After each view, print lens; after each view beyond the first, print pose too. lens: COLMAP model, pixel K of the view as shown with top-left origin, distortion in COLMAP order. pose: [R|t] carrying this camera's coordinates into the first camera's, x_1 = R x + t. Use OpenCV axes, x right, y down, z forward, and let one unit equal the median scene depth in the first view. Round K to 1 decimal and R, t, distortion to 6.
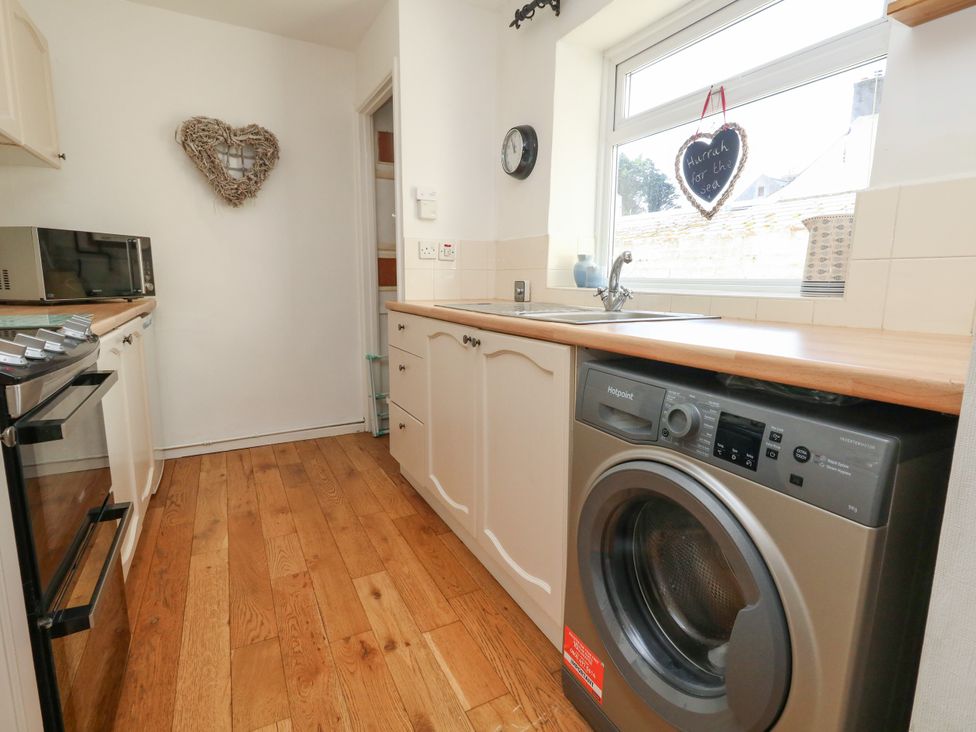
lens RADIAL K [[502.0, 0, 493.7], [0, 502.0, 360.4], [0, 0, 1]] dist [-0.004626, 0.001974]
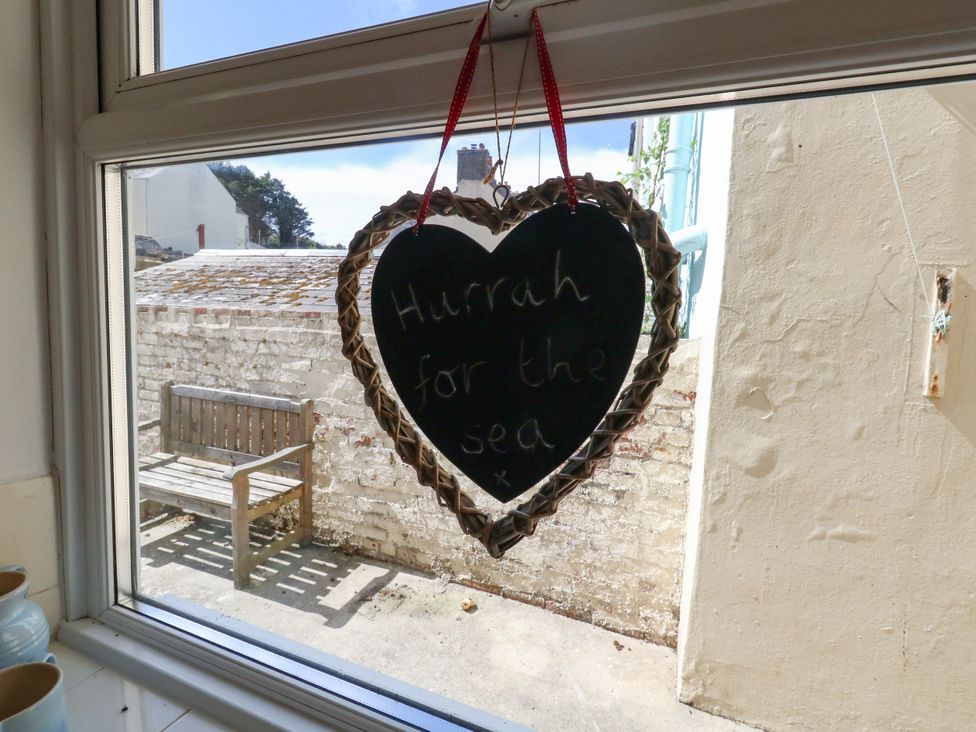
lens RADIAL K [[516.0, 0, 496.6], [0, 516.0, 355.4], [0, 0, 1]] dist [-0.001356, -0.000246]
pose [[0.773778, -0.028717, 0.632805, 0.277204], [0.067936, 0.996972, -0.037828, -0.367477], [-0.629803, 0.072260, 0.773386, 0.804183]]
